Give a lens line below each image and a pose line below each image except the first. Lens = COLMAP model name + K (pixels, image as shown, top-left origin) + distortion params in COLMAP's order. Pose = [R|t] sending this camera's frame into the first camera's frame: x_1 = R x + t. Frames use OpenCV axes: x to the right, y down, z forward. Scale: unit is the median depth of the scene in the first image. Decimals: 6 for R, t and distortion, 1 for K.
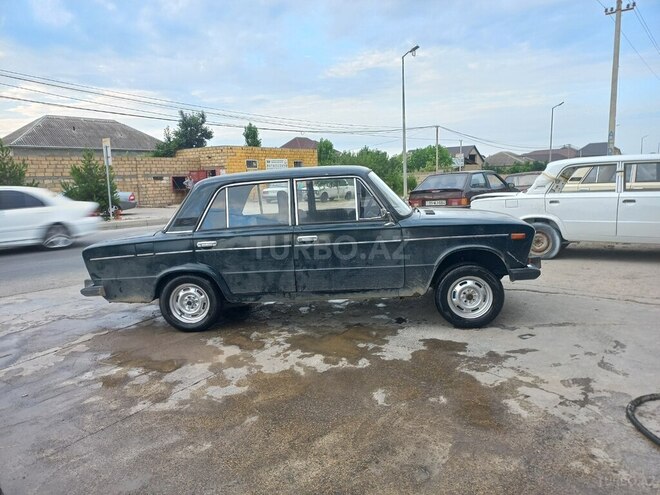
lens RADIAL K [[472.1, 0, 328.1], [0, 472.1, 243.6], [0, 0, 1]] dist [0.048021, -0.023089]
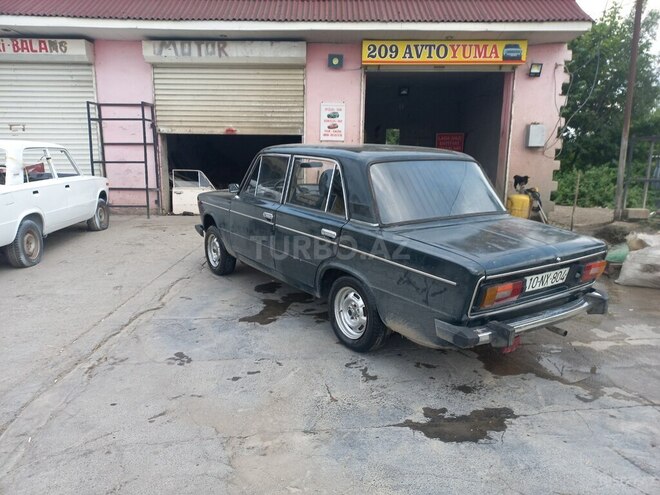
lens RADIAL K [[472.1, 0, 325.4], [0, 472.1, 247.2], [0, 0, 1]] dist [0.048021, -0.023089]
pose [[-0.638039, -0.118536, 0.760825, -0.693537], [0.126153, 0.958637, 0.255148, -0.198265], [-0.759600, 0.258775, -0.596694, 1.540940]]
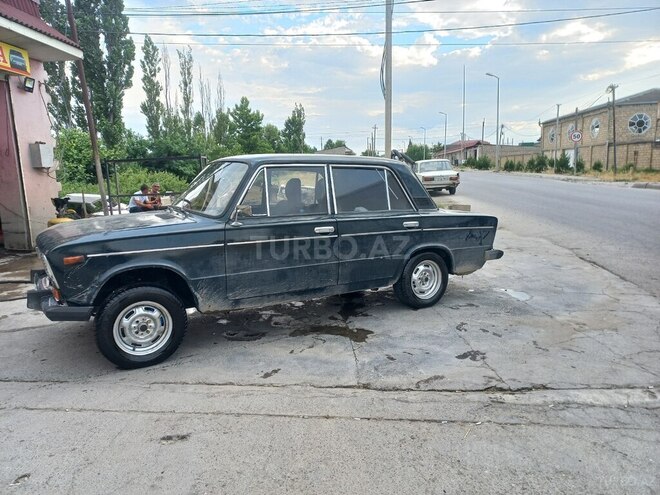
lens RADIAL K [[472.1, 0, 324.4], [0, 472.1, 243.2], [0, 0, 1]] dist [0.048021, -0.023089]
pose [[-0.825167, 0.144413, -0.546117, 0.400488], [-0.020691, 0.958394, 0.284697, -0.247623], [0.564509, 0.246222, -0.787848, 1.711171]]
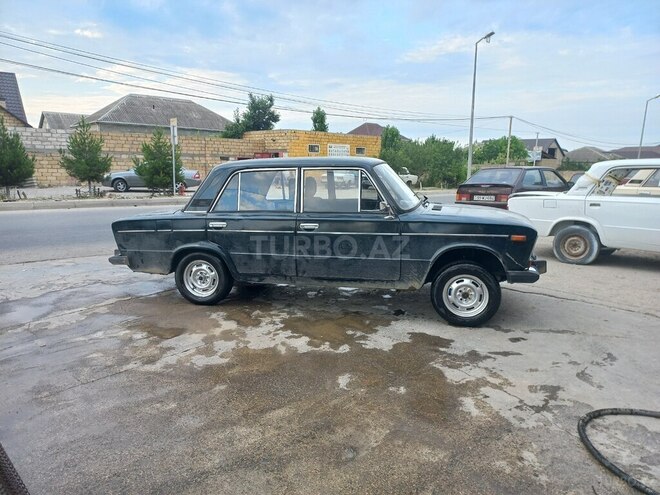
lens RADIAL K [[472.1, 0, 327.0], [0, 472.1, 245.7], [0, 0, 1]] dist [0.048021, -0.023089]
pose [[0.988142, 0.073796, -0.134645, 0.111184], [-0.069339, 0.996888, 0.037503, -0.007282], [0.136993, -0.027722, 0.990184, -0.020682]]
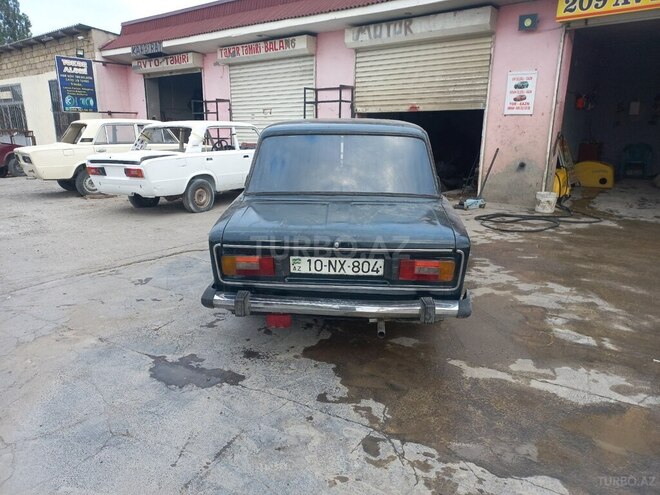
lens RADIAL K [[472.1, 0, 323.3], [0, 472.1, 243.3], [0, 0, 1]] dist [0.048021, -0.023089]
pose [[-0.023933, -0.197701, 0.979970, -0.934897], [0.136428, 0.970434, 0.199109, -0.109301], [-0.990361, 0.138461, 0.003747, 1.014070]]
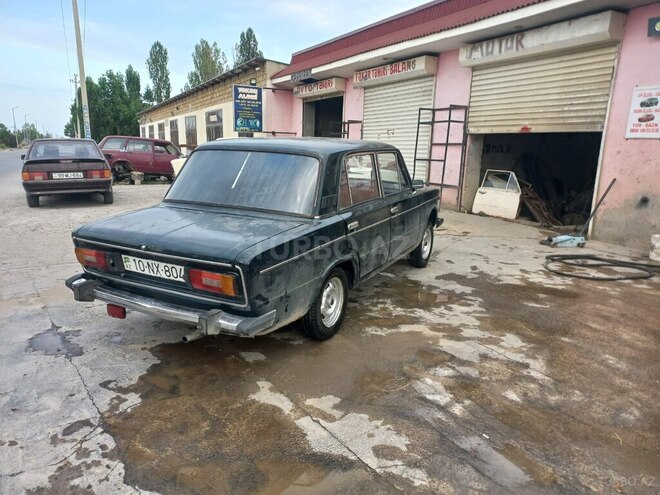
lens RADIAL K [[472.1, 0, 323.8], [0, 472.1, 242.2], [0, 0, 1]] dist [0.048021, -0.023089]
pose [[0.385130, -0.134888, 0.912951, -0.868042], [0.084310, 0.990266, 0.110745, -0.056223], [-0.919003, 0.034320, 0.392754, 0.590797]]
